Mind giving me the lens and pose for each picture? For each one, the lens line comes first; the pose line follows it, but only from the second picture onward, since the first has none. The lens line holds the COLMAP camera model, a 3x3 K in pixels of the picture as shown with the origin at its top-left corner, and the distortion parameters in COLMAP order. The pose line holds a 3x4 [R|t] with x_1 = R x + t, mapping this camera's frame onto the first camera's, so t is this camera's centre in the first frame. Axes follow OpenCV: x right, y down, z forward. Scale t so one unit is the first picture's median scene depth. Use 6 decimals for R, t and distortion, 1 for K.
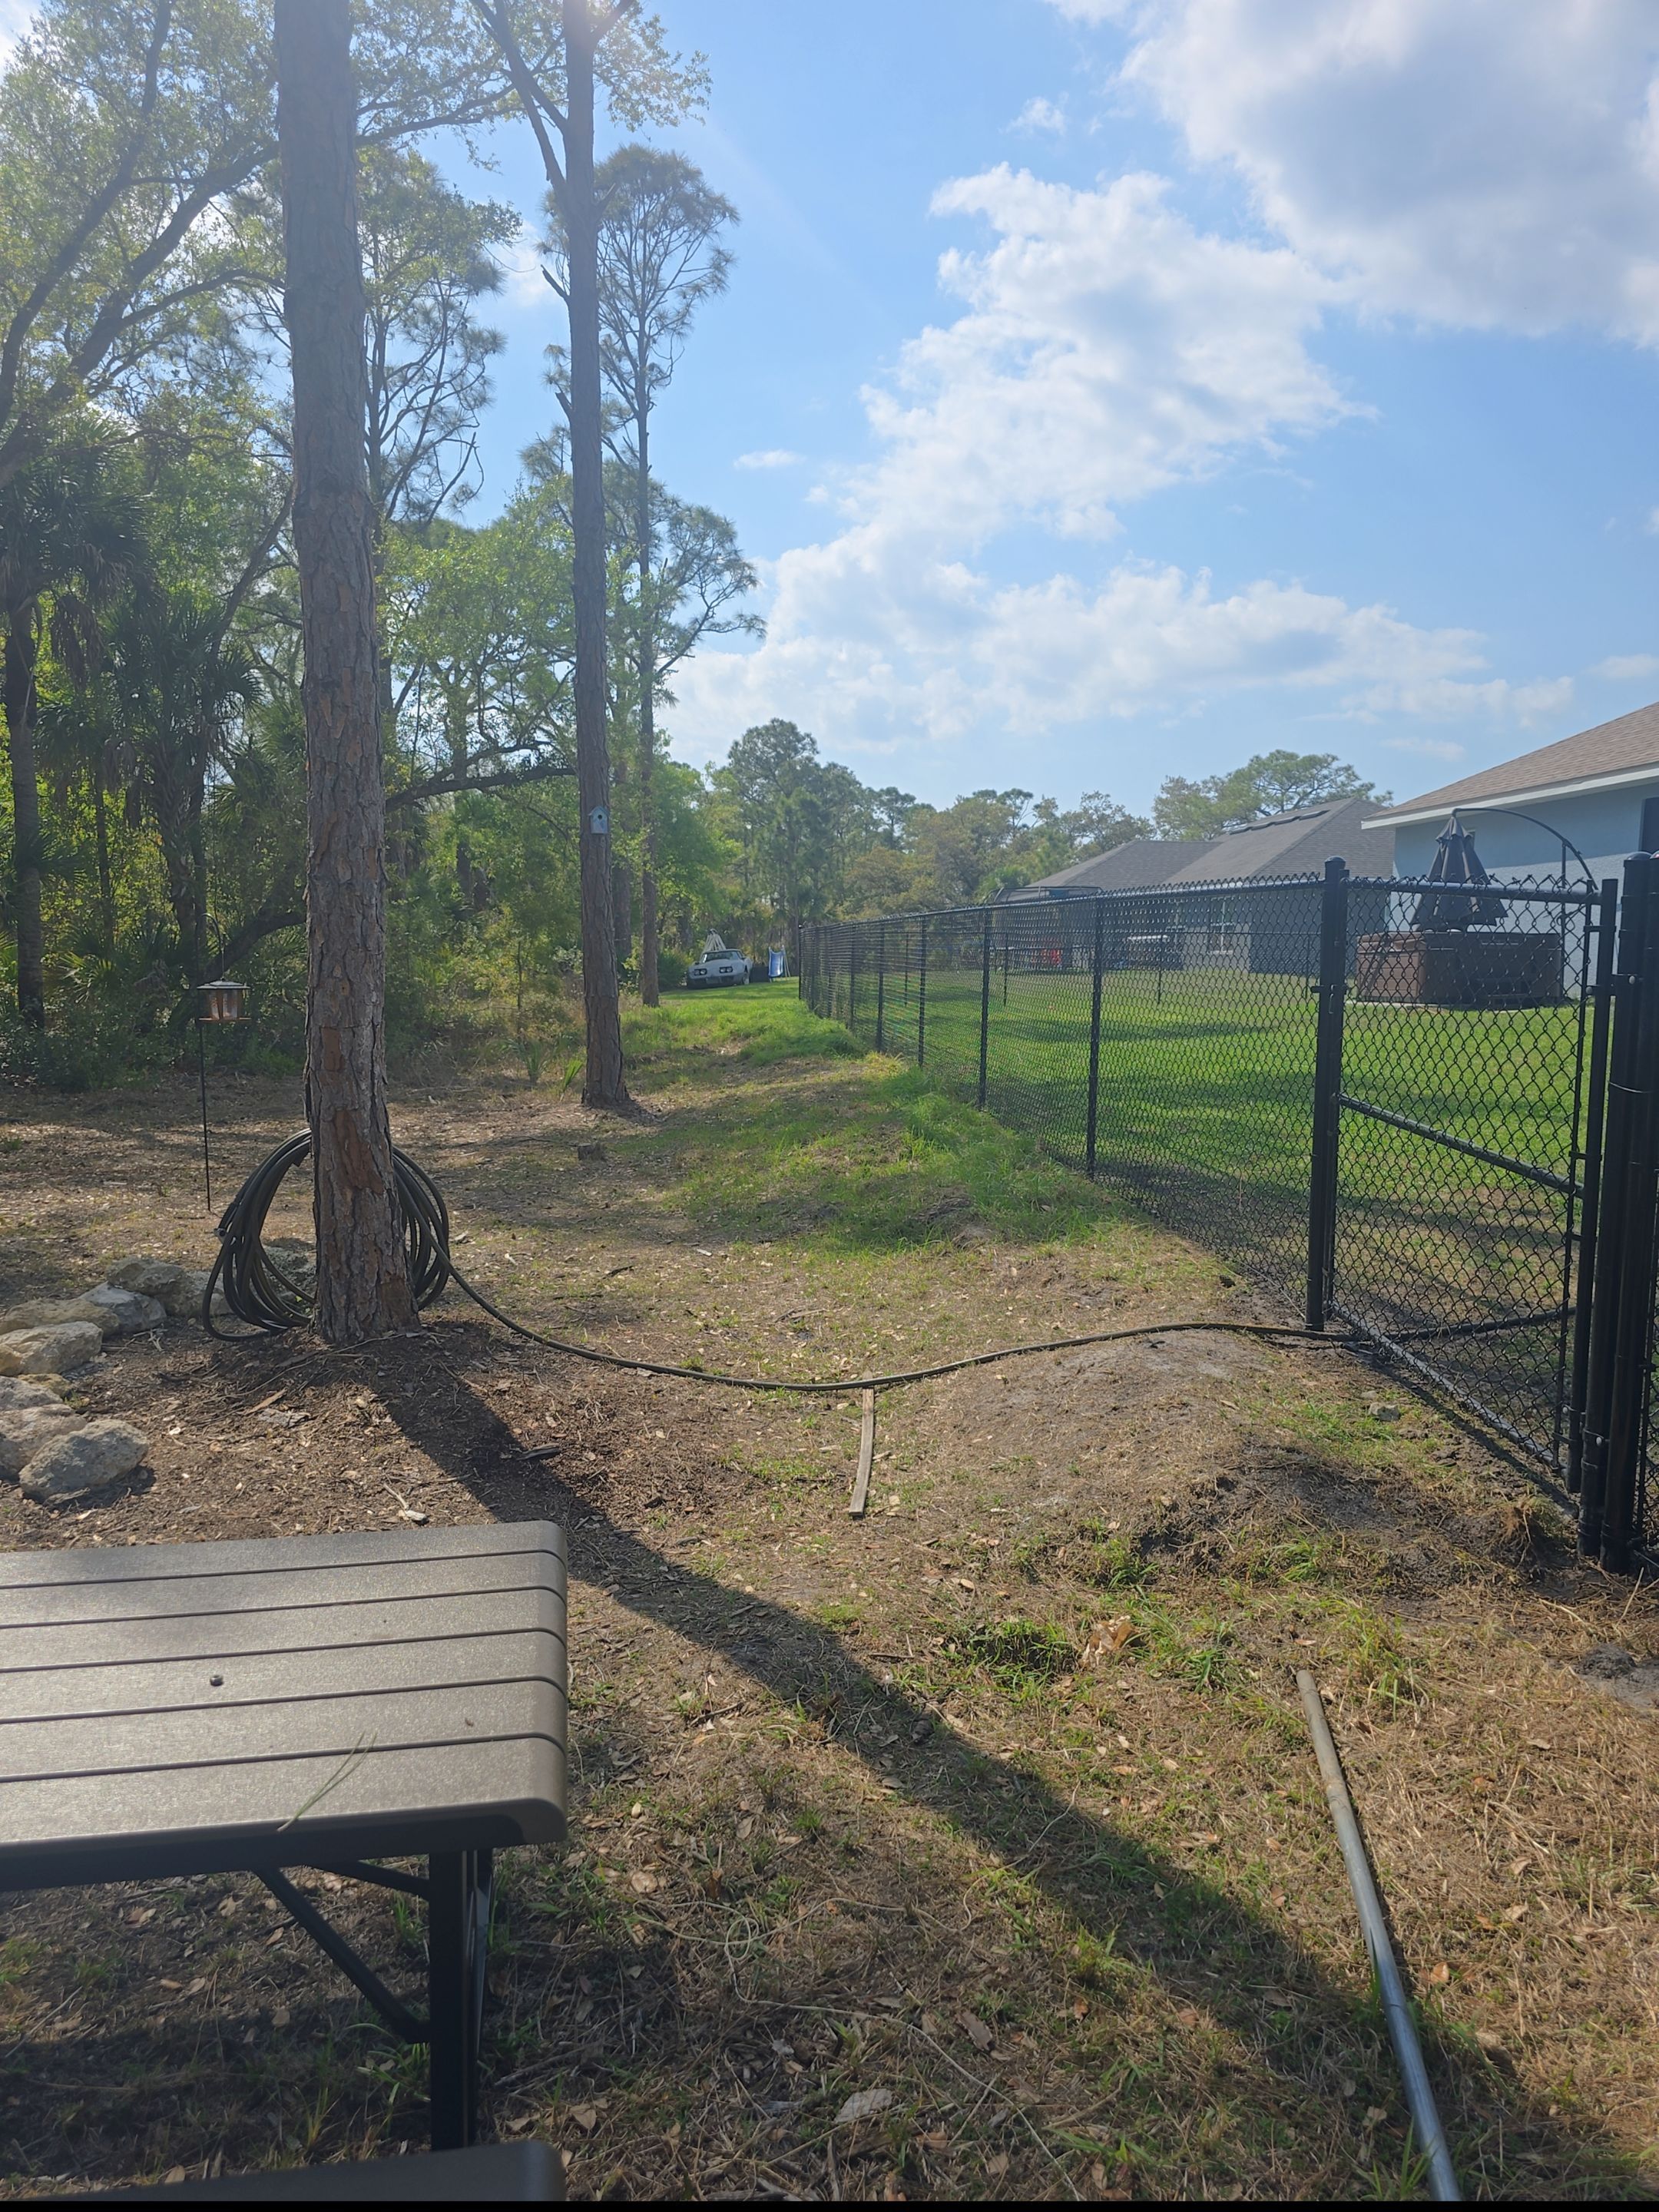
lens RADIAL K [[1468.9, 0, 851.3], [0, 1468.9, 1172.4], [0, 0, 1]] dist [0.066055, -0.054635]
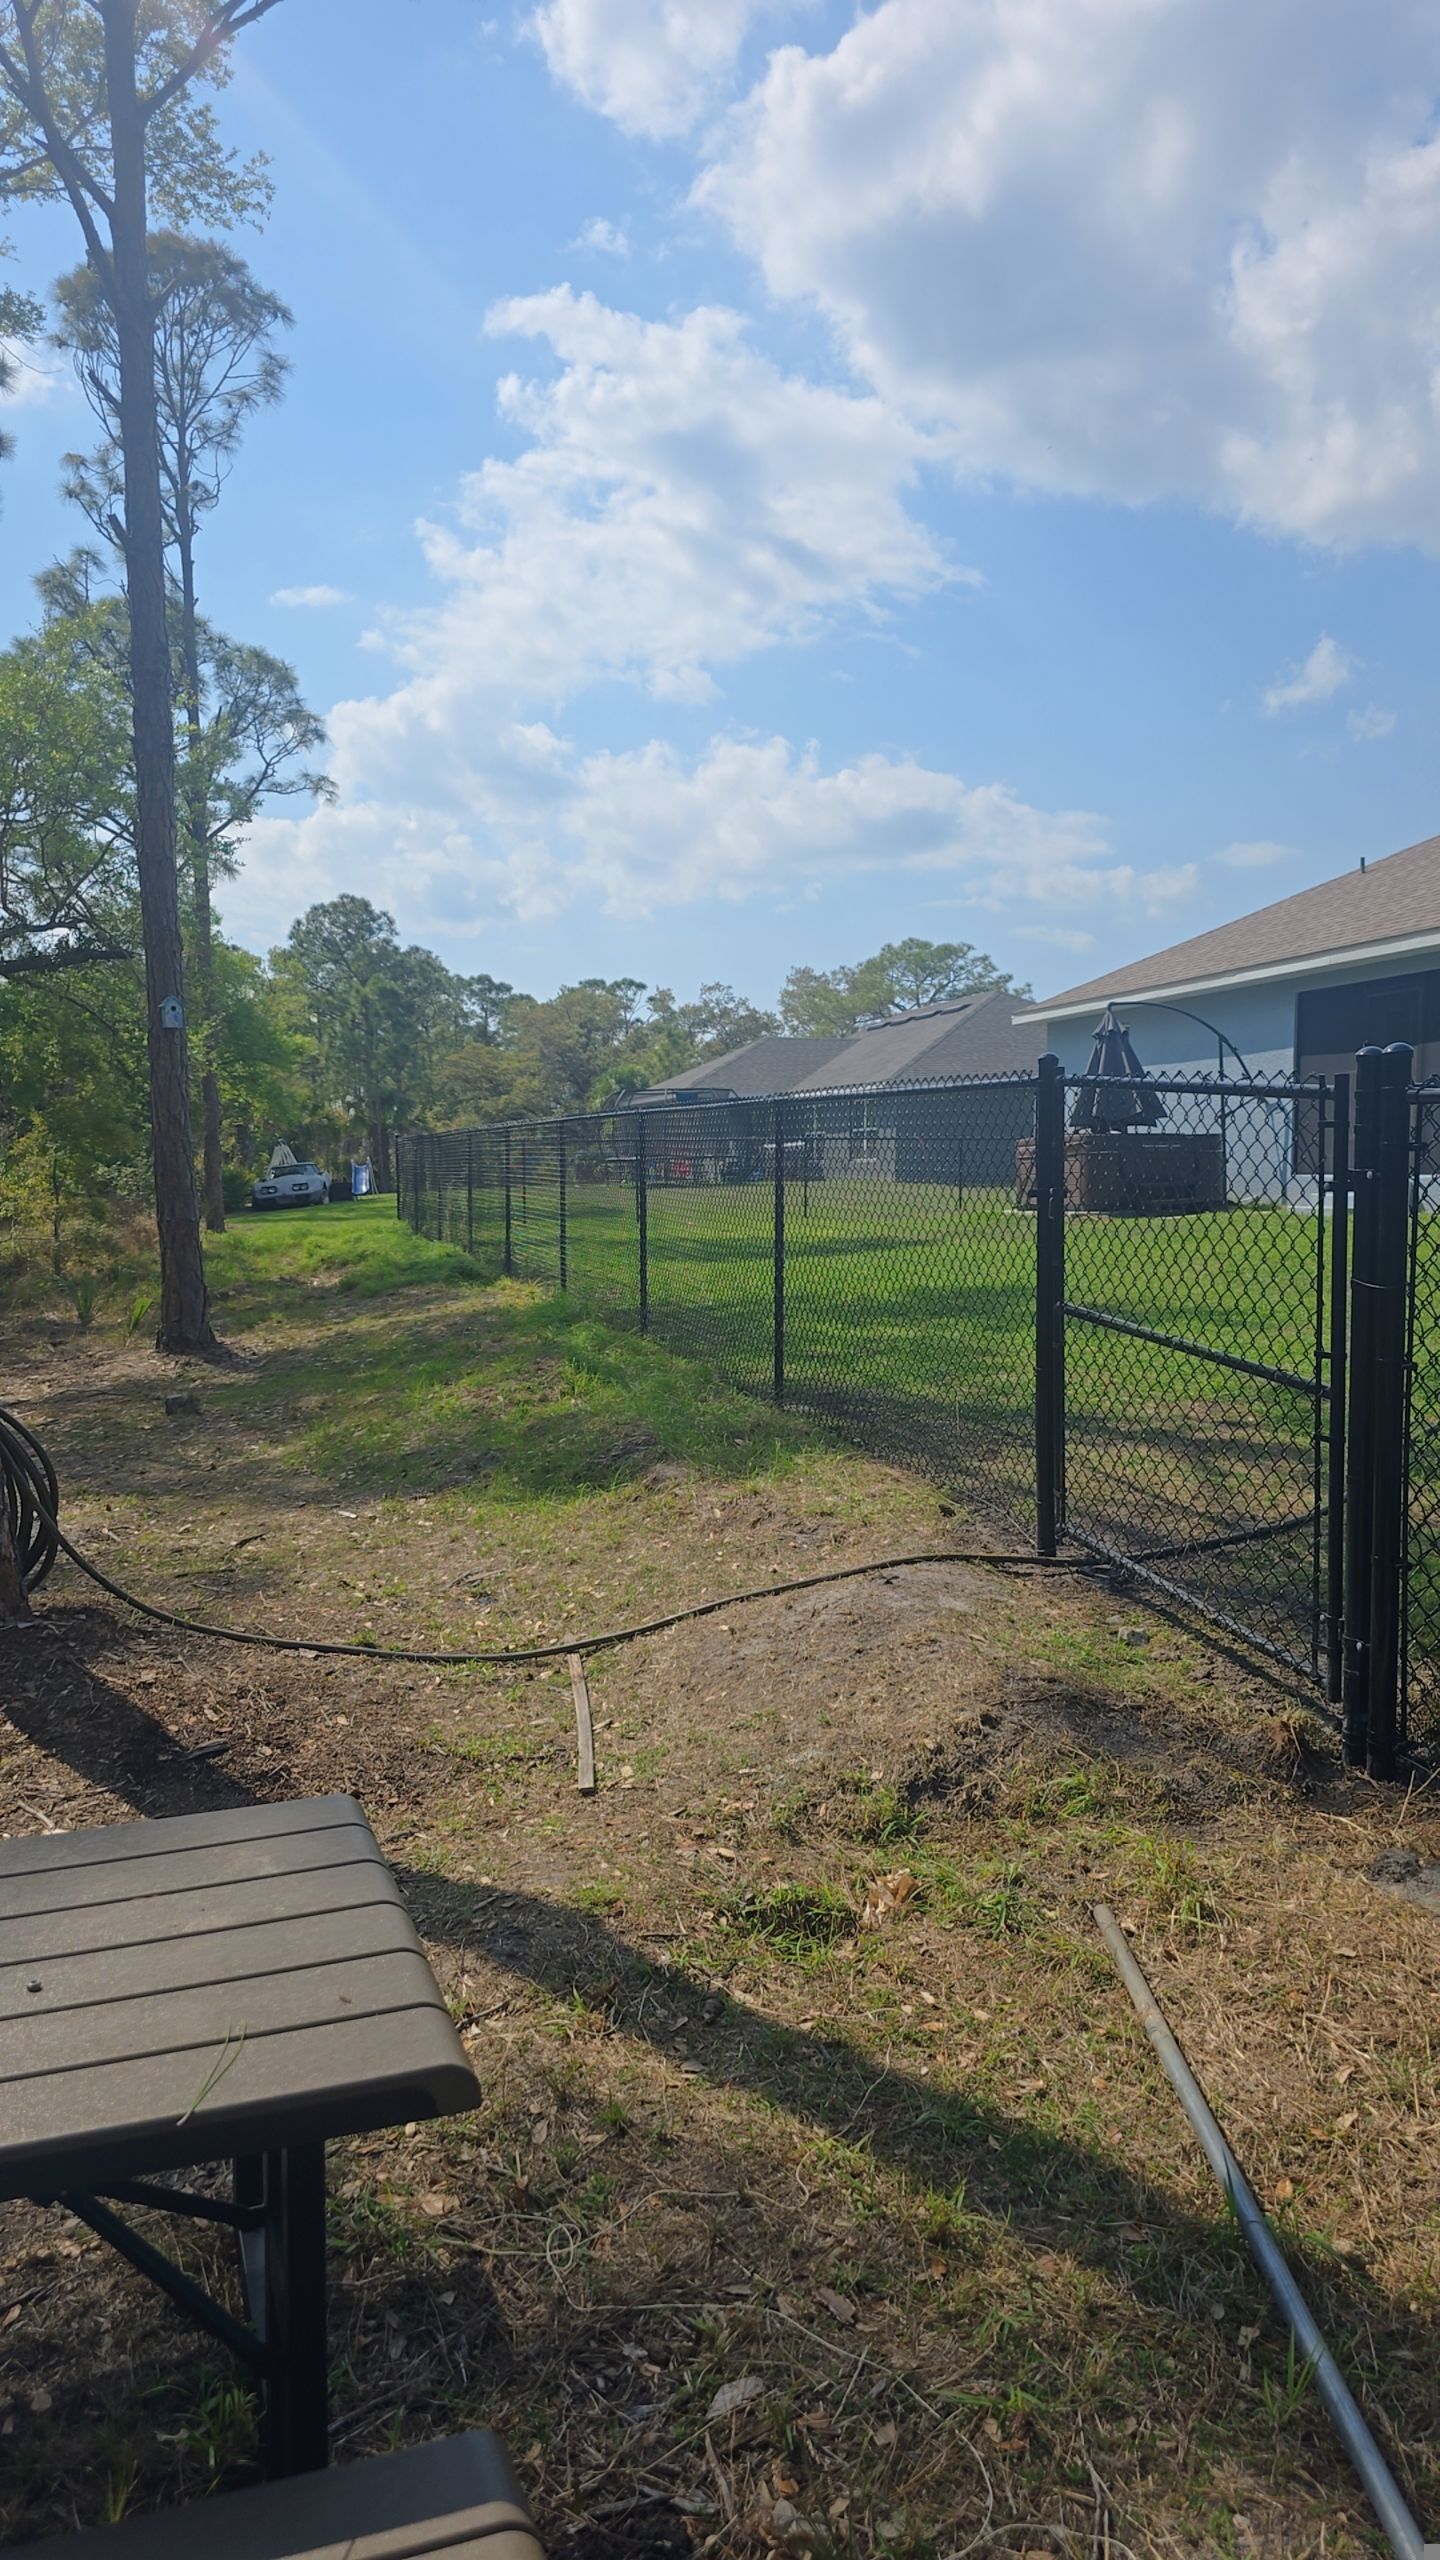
lens RADIAL K [[1700.7, 0, 739.5], [0, 1700.7, 1329.0], [0, 0, 1]] dist [0.072654, -0.062439]
pose [[0.984328, -0.033409, 0.173153, -0.084552], [0.042235, 0.997976, -0.047540, 0.008462], [-0.171214, 0.054108, 0.983747, -0.051321]]
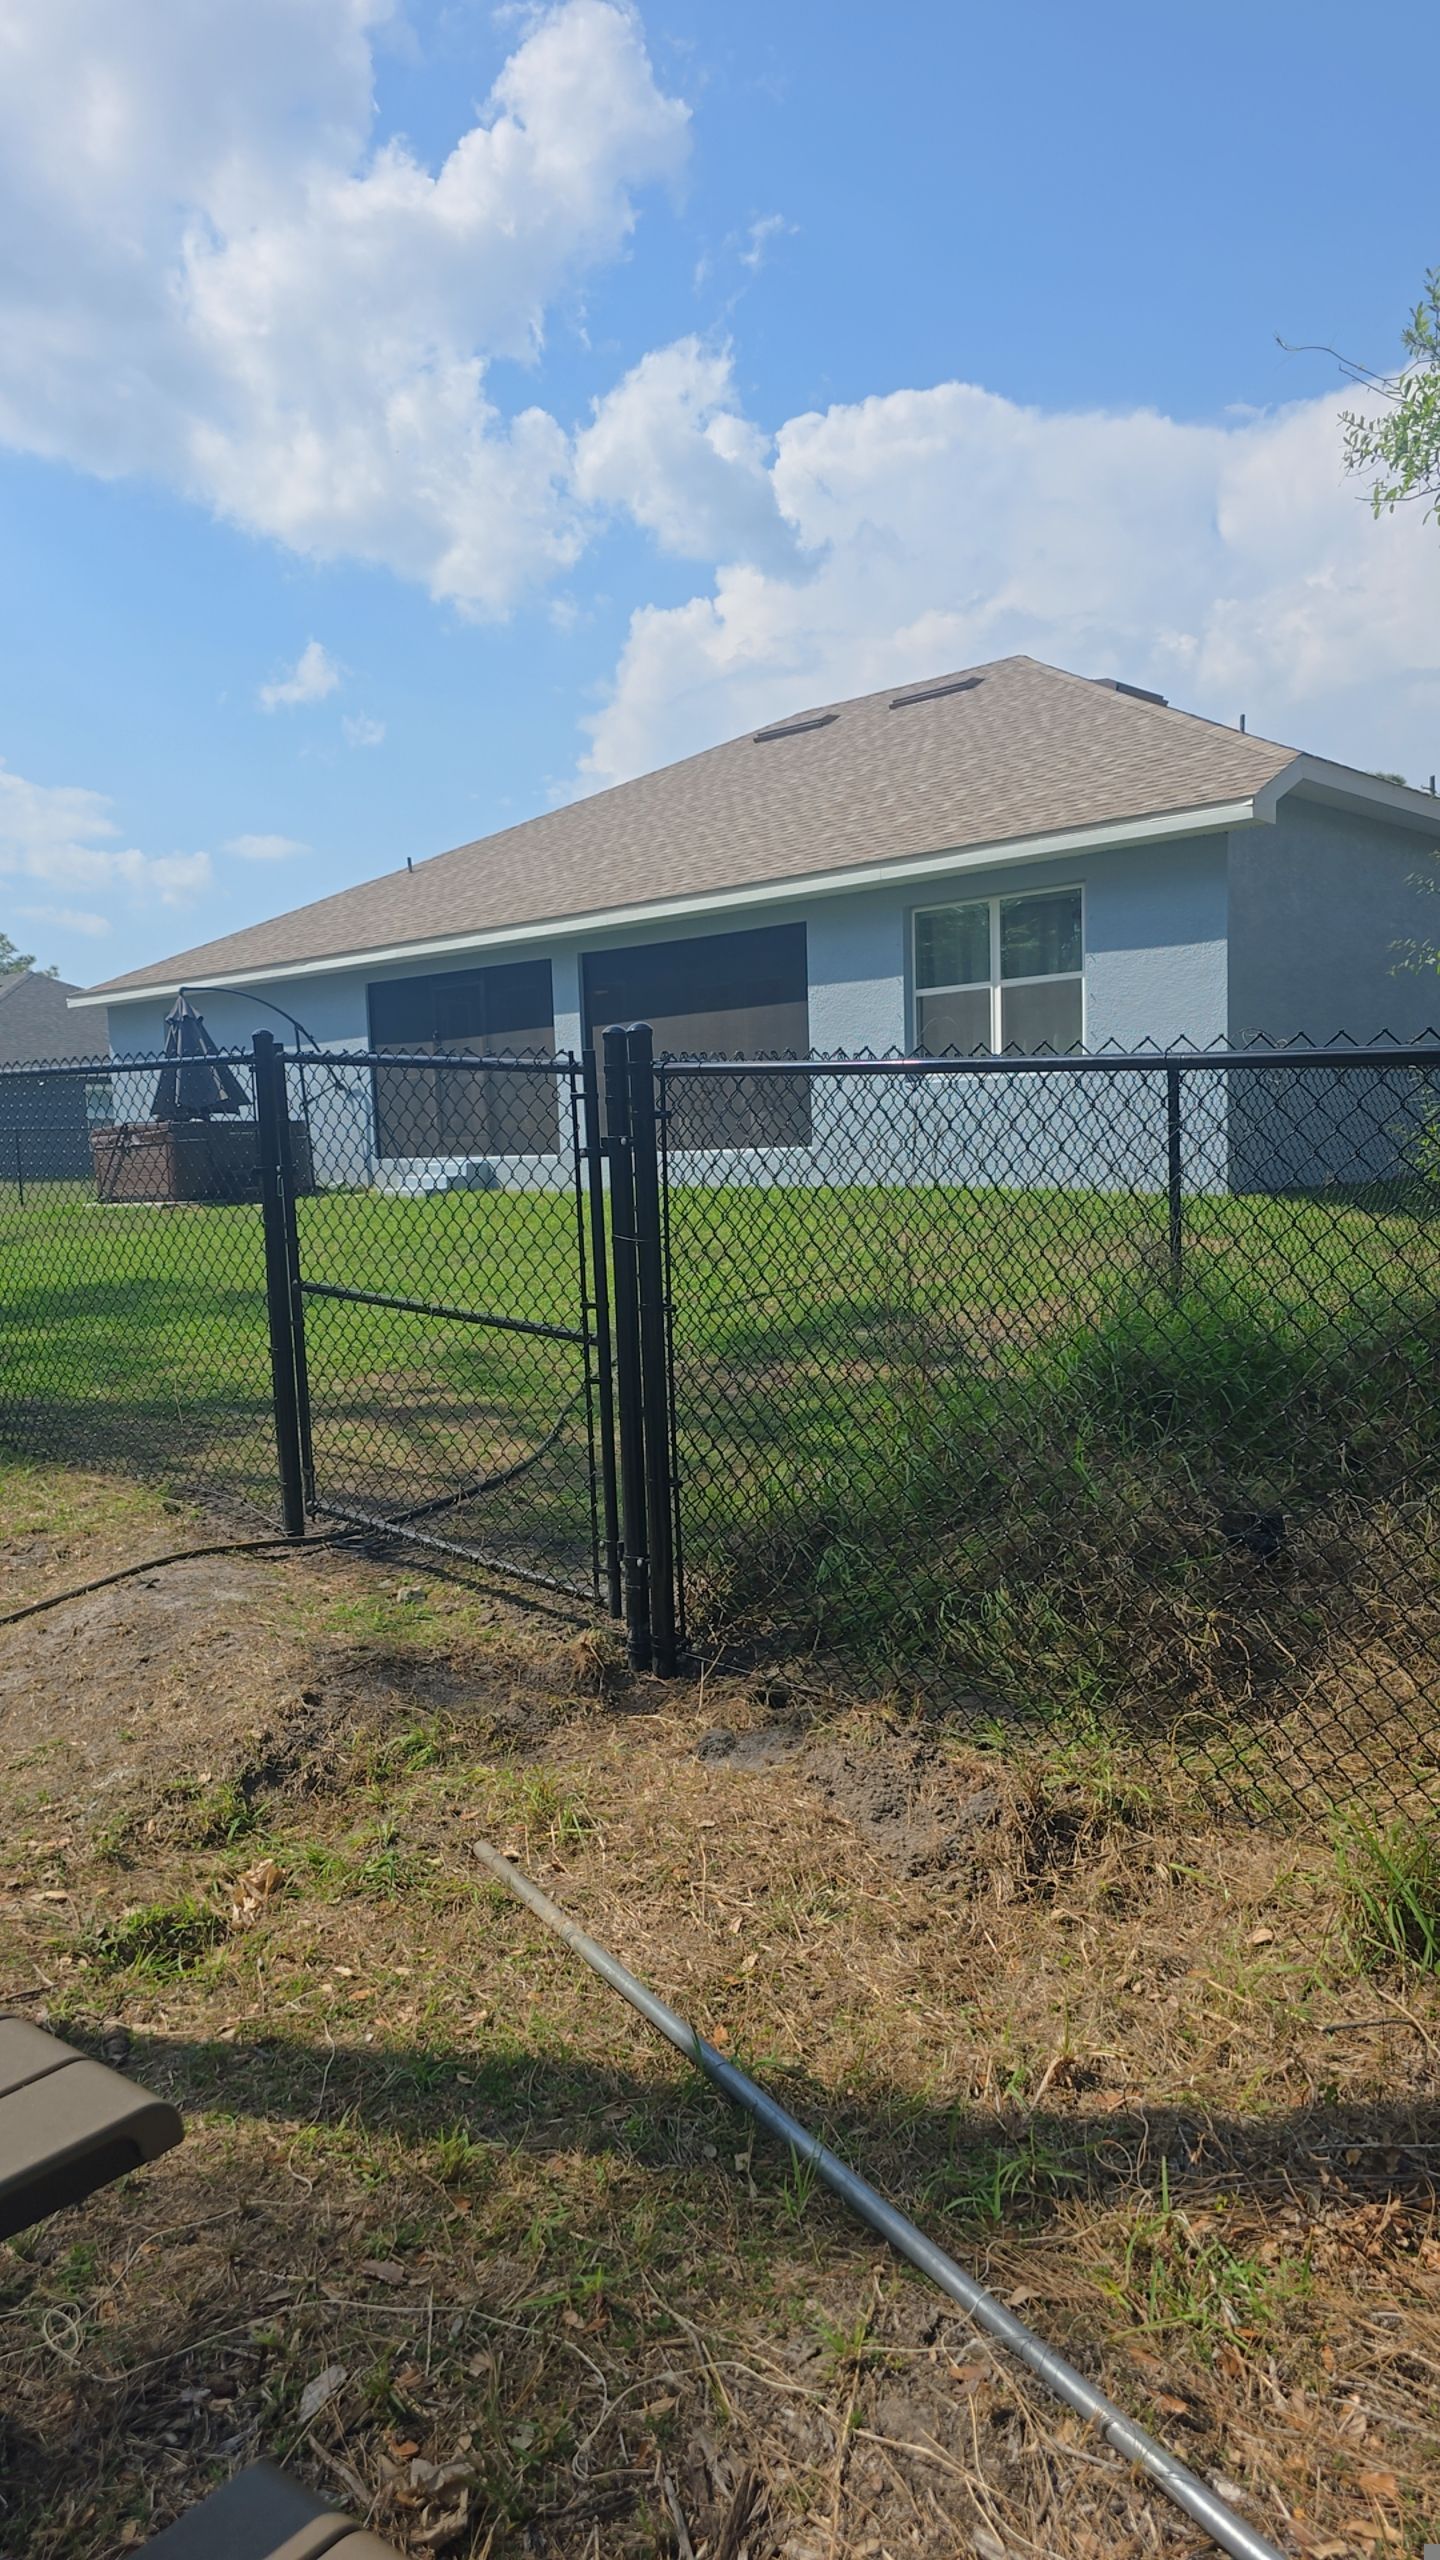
lens RADIAL K [[1700.7, 0, 724.4], [0, 1700.7, 1313.4], [0, 0, 1]] dist [0.072654, -0.062439]
pose [[0.754538, -0.103732, 0.648006, -0.231112], [0.137898, 0.990444, -0.002019, 0.009781], [-0.641604, 0.090882, 0.761633, -0.005013]]
